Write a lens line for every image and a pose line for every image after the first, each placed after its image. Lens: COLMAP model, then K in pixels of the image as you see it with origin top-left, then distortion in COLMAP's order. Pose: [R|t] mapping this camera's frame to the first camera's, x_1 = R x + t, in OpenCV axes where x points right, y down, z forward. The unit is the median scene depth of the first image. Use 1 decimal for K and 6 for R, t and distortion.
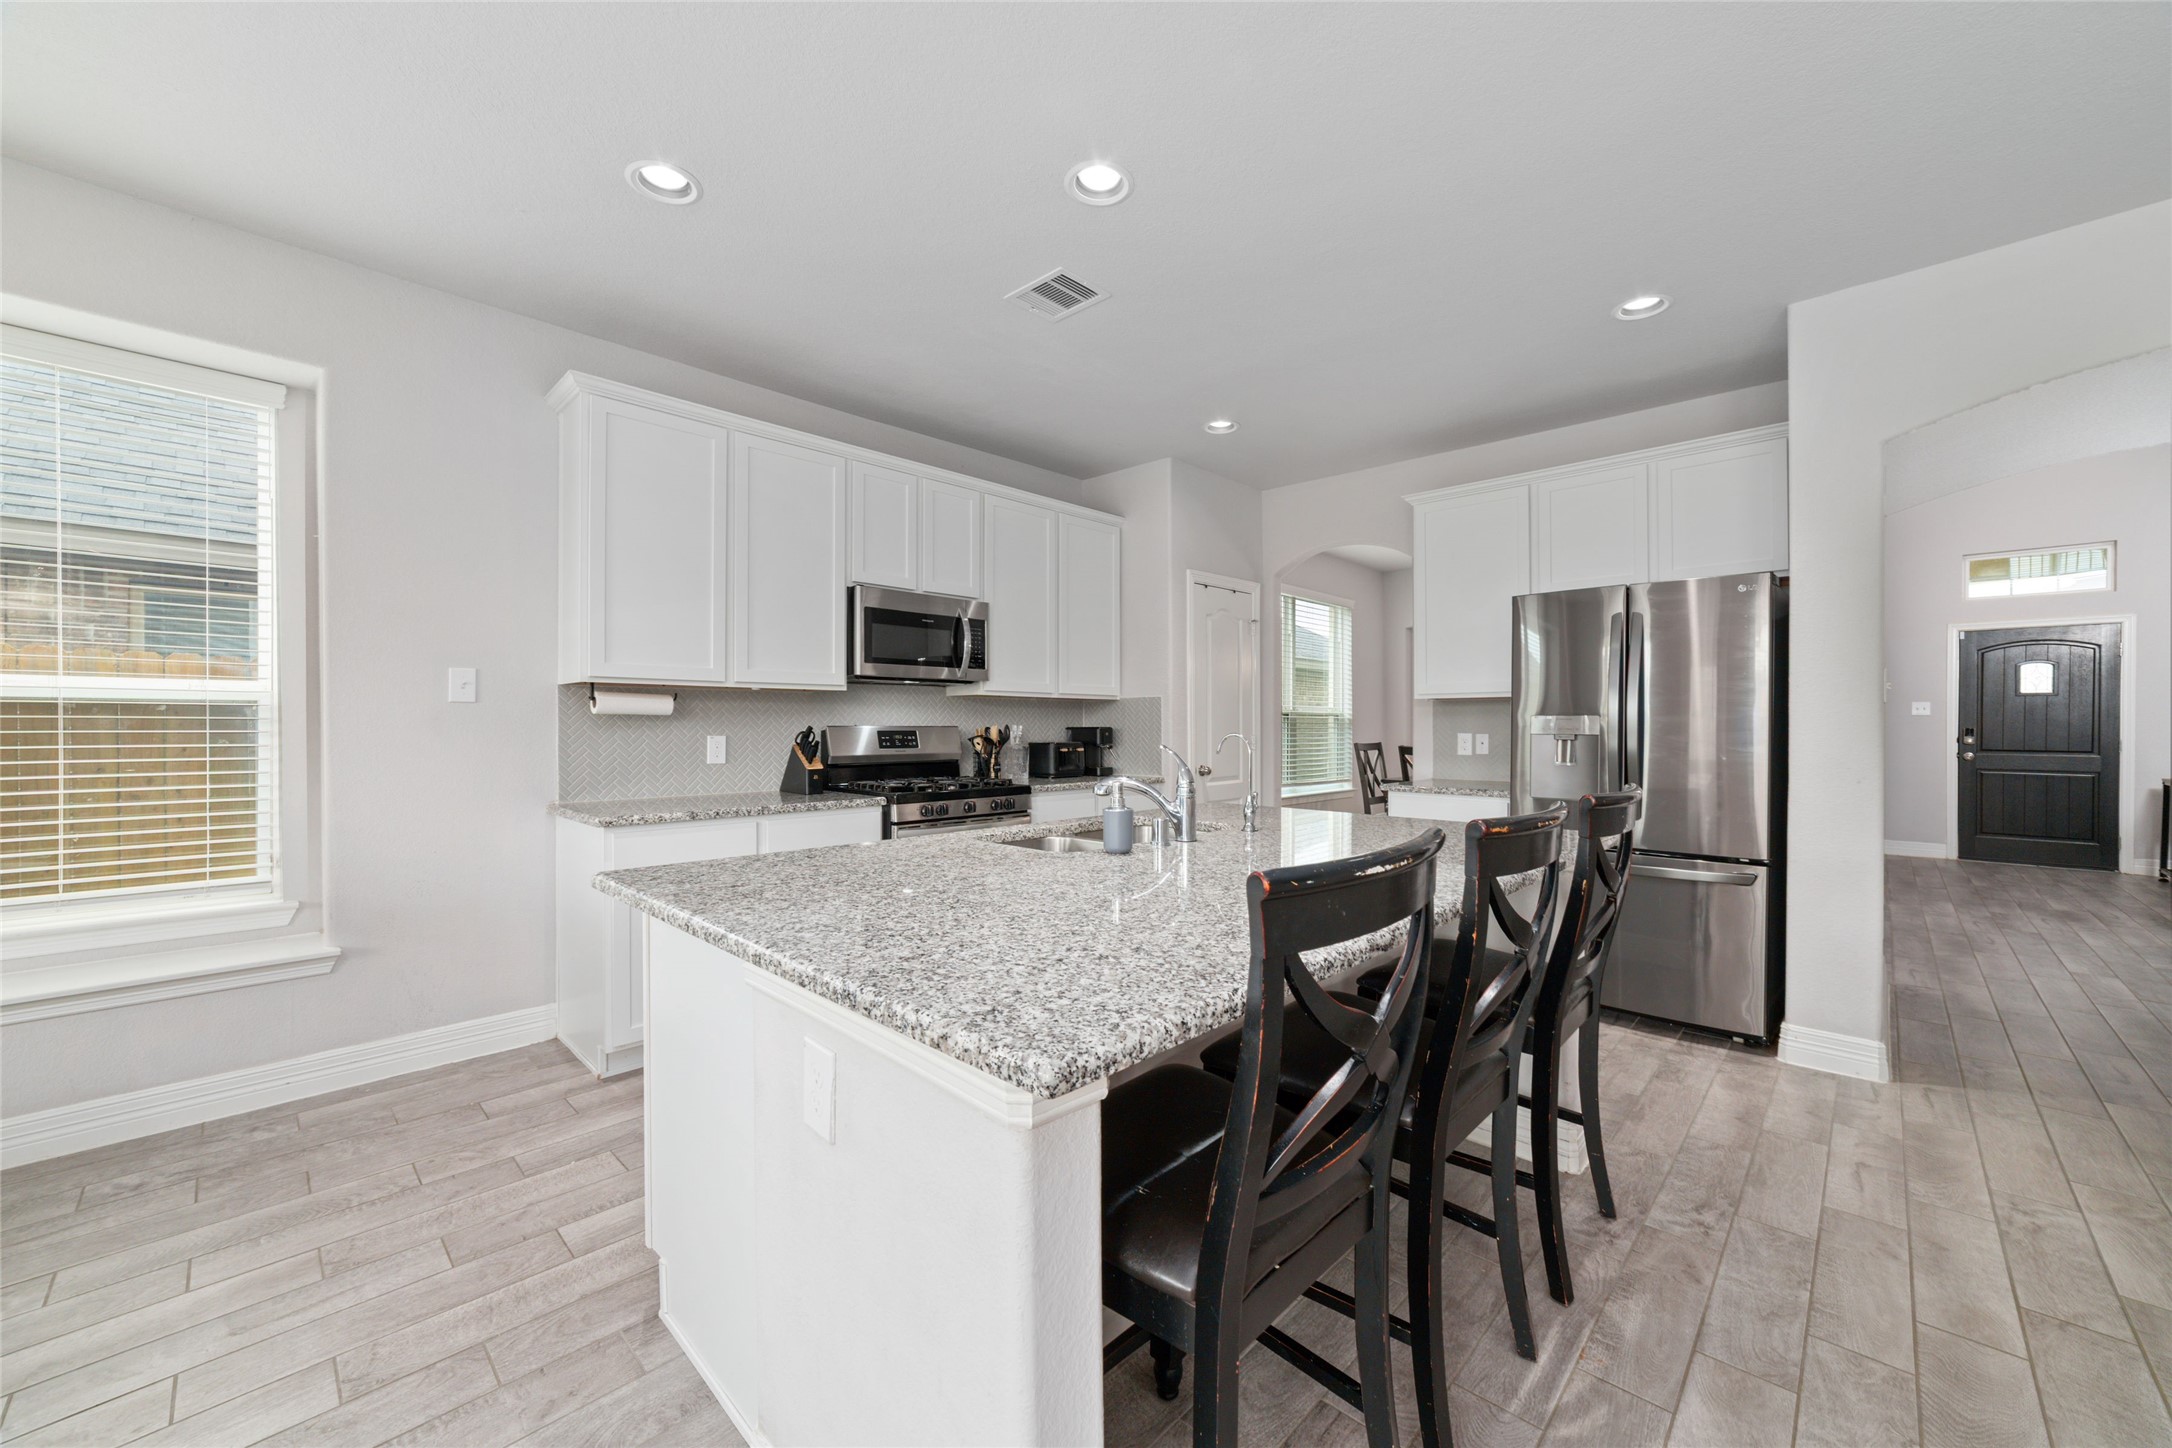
lens RADIAL K [[839.0, 0, 1086.0], [0, 839.0, 724.0], [0, 0, 1]] dist [-0.025461, 0.011148]
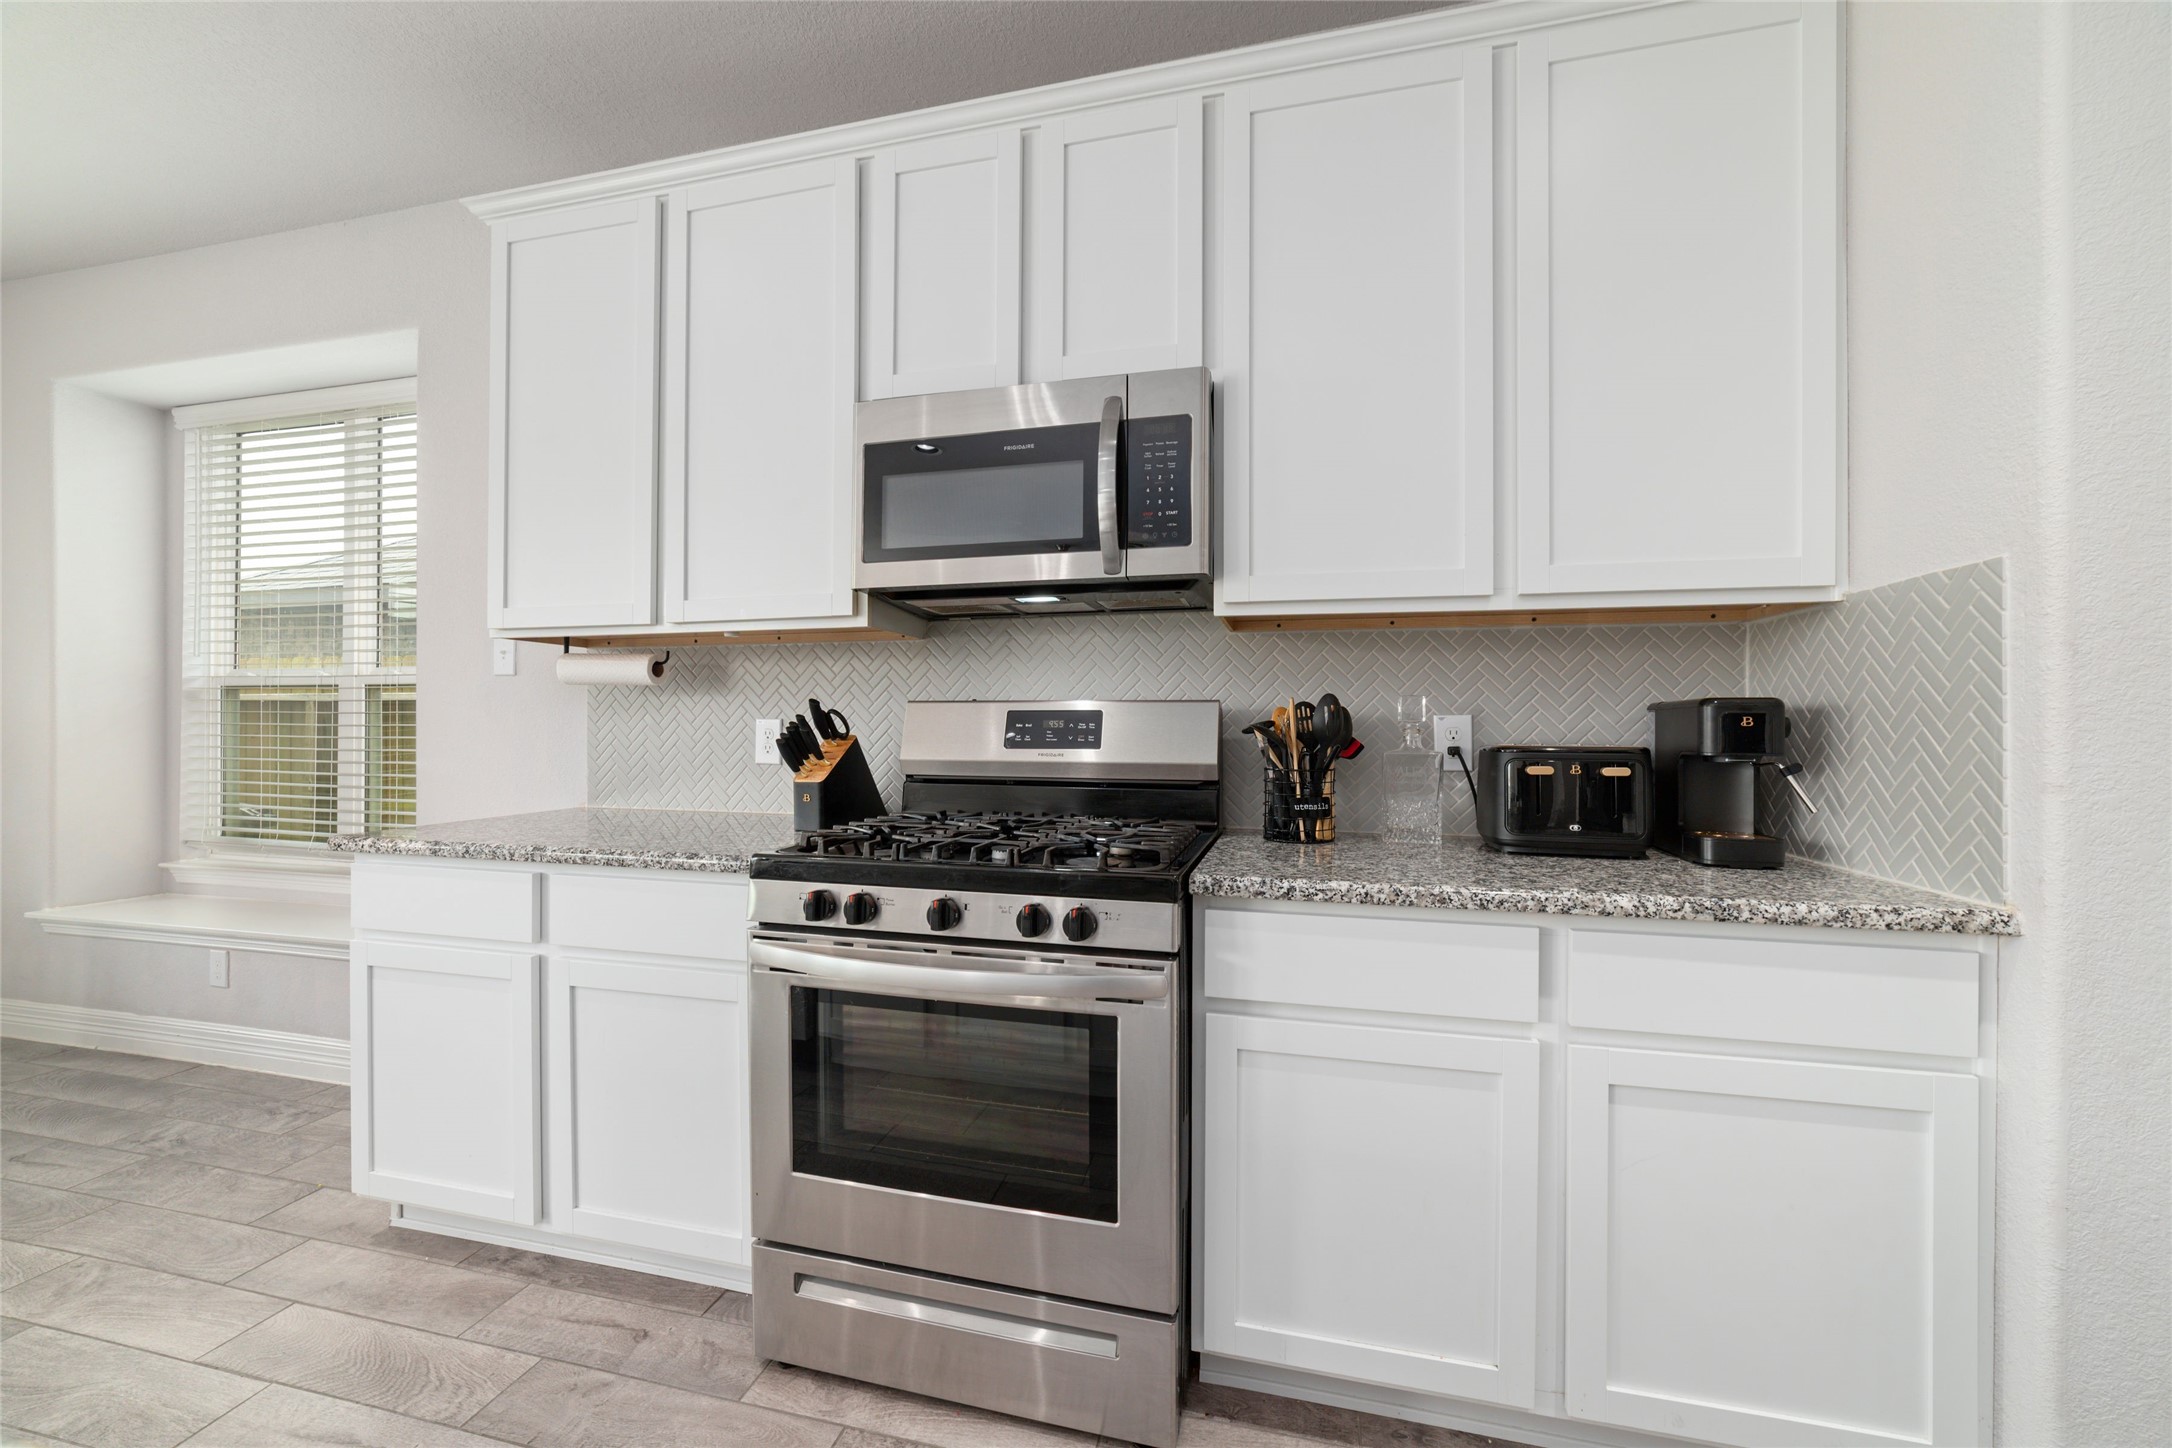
lens RADIAL K [[839.0, 0, 1086.0], [0, 839.0, 724.0], [0, 0, 1]] dist [-0.025461, 0.011148]
pose [[0.501921, -0.000656, -0.864913, 0.220504], [-0.003570, 0.999990, -0.002830, 0.019864], [0.864906, 0.004509, 0.501913, 0.935890]]
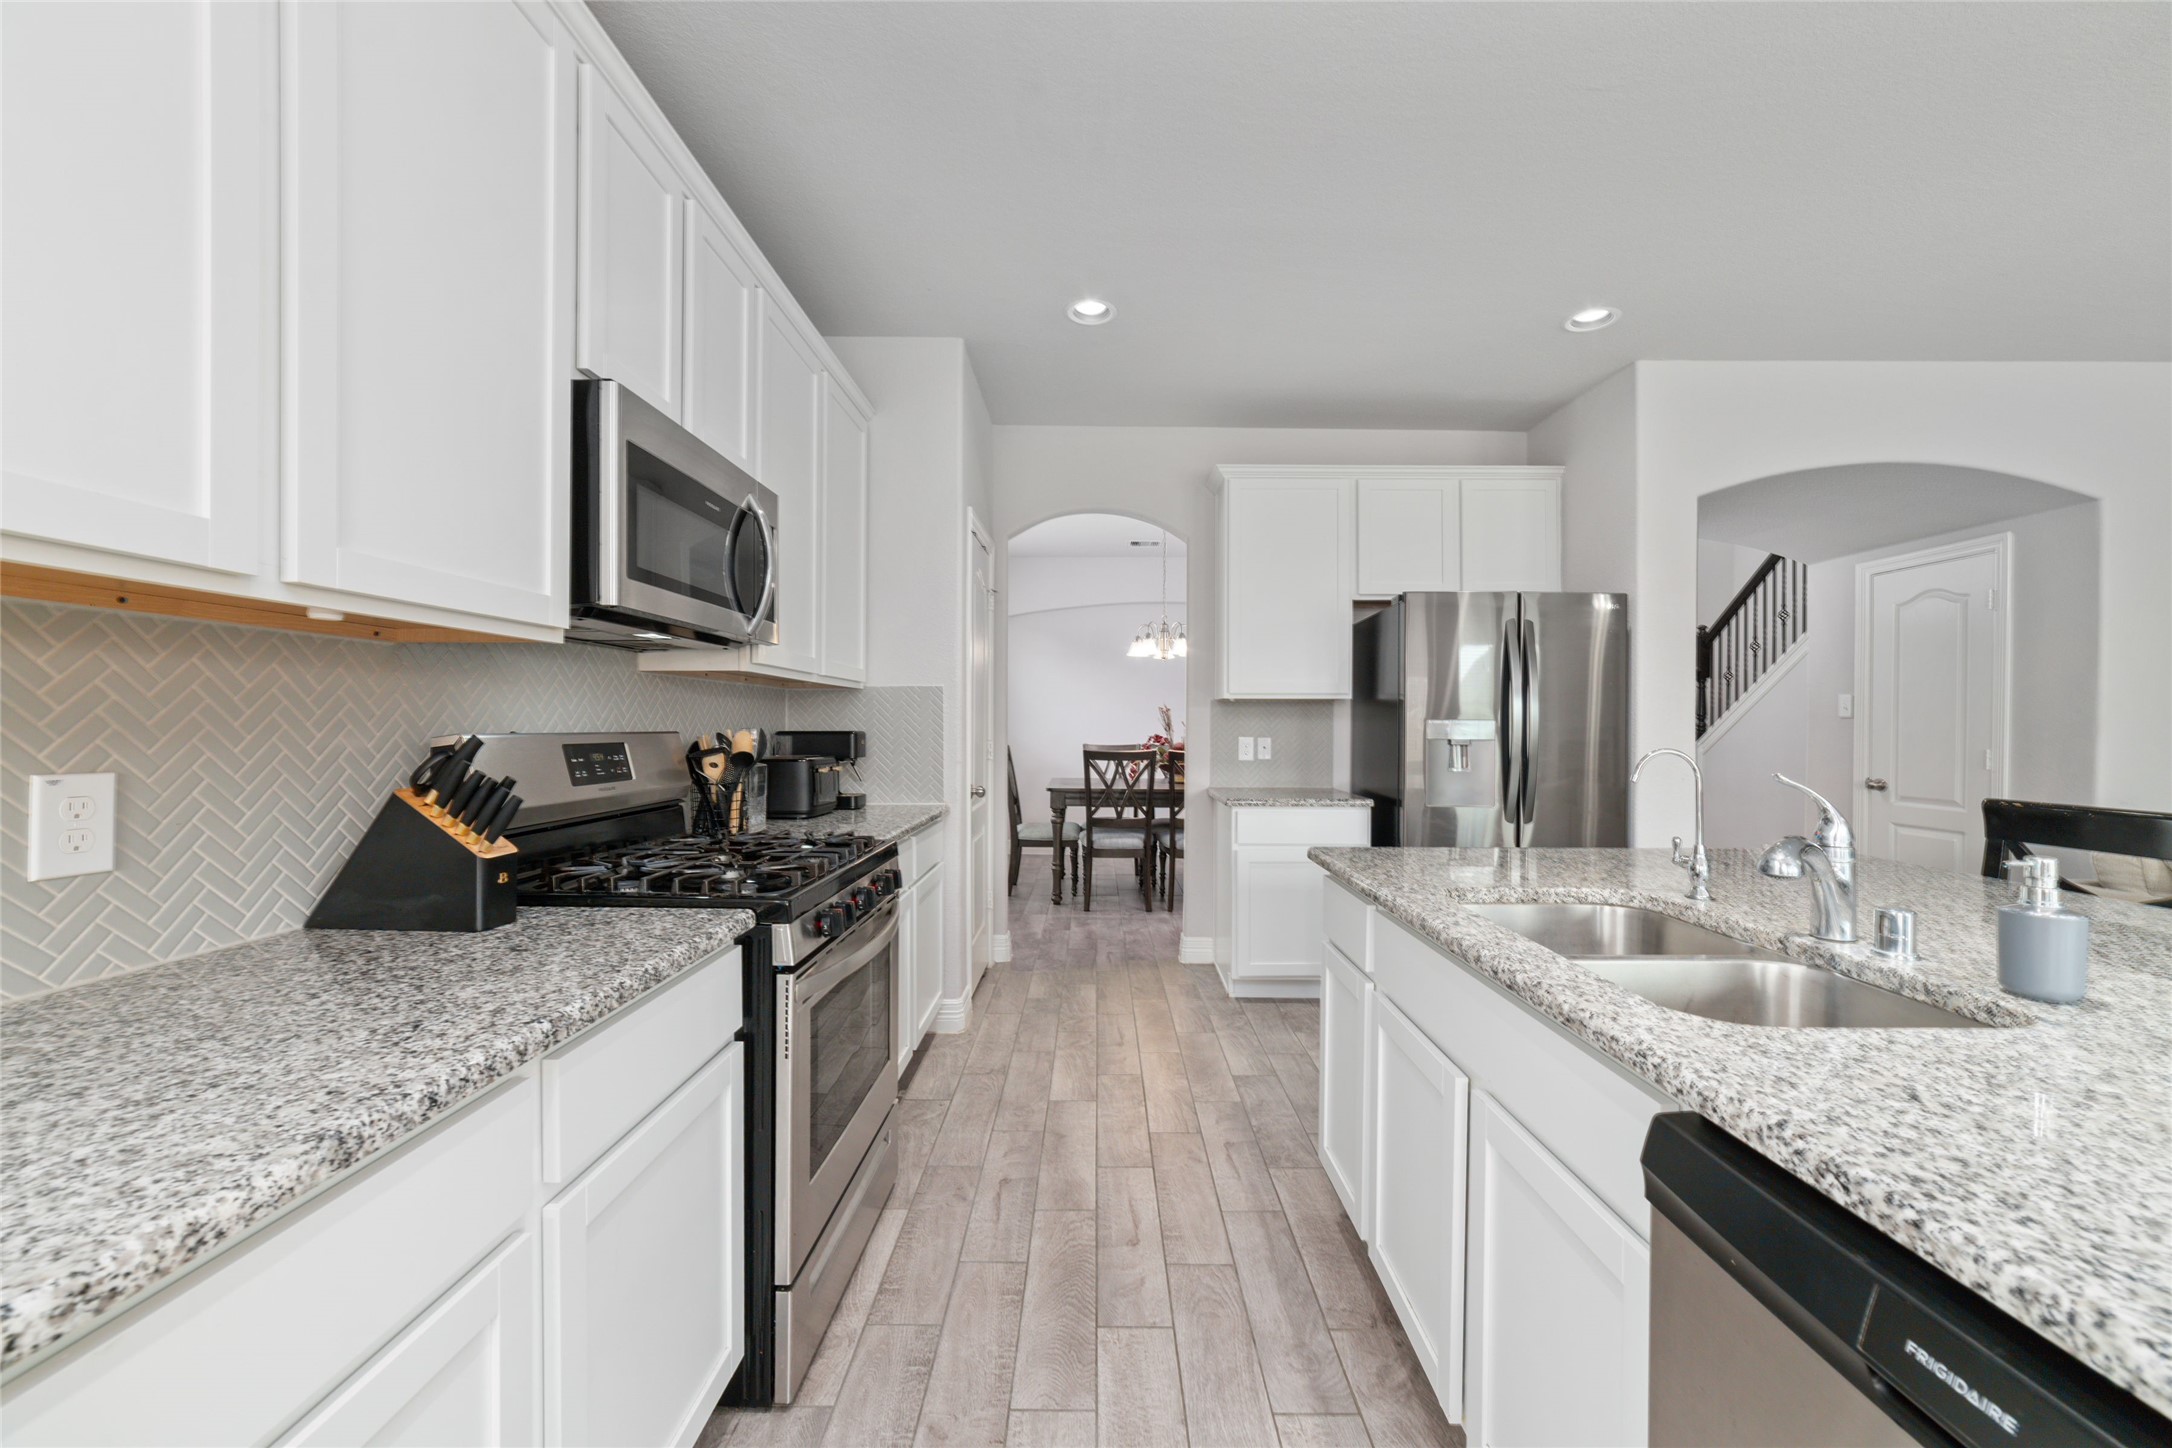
lens RADIAL K [[839.0, 0, 1086.0], [0, 839.0, 724.0], [0, 0, 1]] dist [-0.025461, 0.011148]
pose [[0.728793, 0.001488, 0.684733, -0.406529], [-0.001941, 0.999998, -0.000108, -0.003670], [-0.684732, -0.001251, 0.728794, 0.592459]]
